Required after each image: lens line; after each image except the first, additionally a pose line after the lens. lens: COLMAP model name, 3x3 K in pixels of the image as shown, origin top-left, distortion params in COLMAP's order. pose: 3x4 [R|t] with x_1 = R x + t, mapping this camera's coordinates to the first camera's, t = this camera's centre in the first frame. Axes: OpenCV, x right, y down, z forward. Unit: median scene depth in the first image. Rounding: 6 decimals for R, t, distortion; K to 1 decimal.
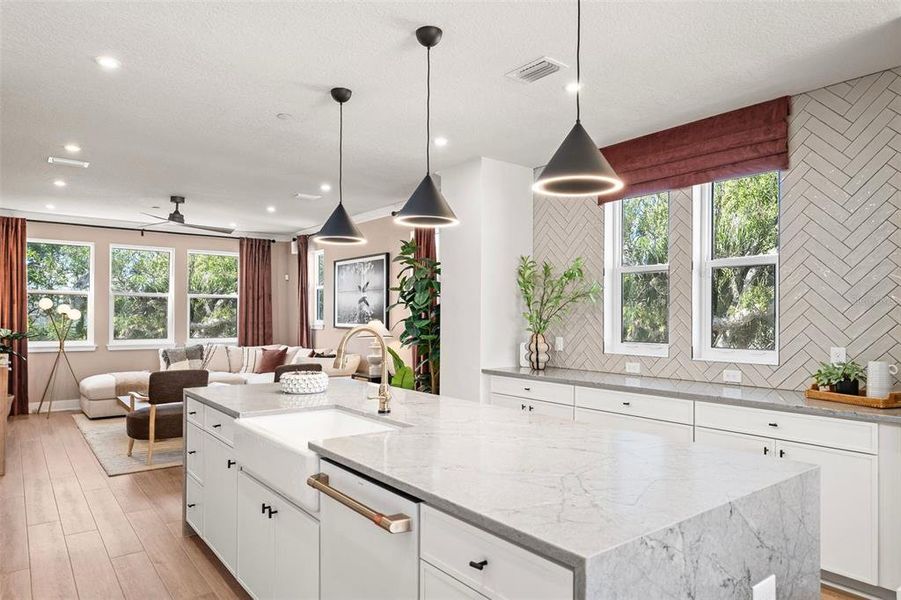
lens RADIAL K [[626.1, 0, 450.4], [0, 626.1, 308.7], [0, 0, 1]] dist [0.006069, 0.000415]
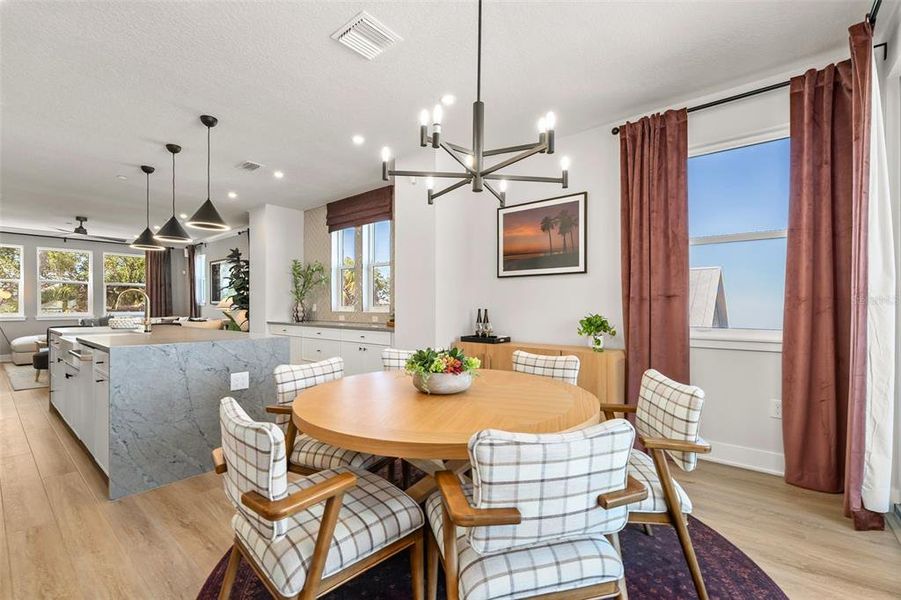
lens RADIAL K [[413.9, 0, 451.3], [0, 413.9, 303.7], [0, 0, 1]] dist [0.000513, 0.000374]
pose [[0.970195, -0.004914, 0.242276, 0.203690], [0.001807, 0.999913, 0.013044, 0.022303], [-0.242319, -0.012217, 0.970120, -0.213285]]
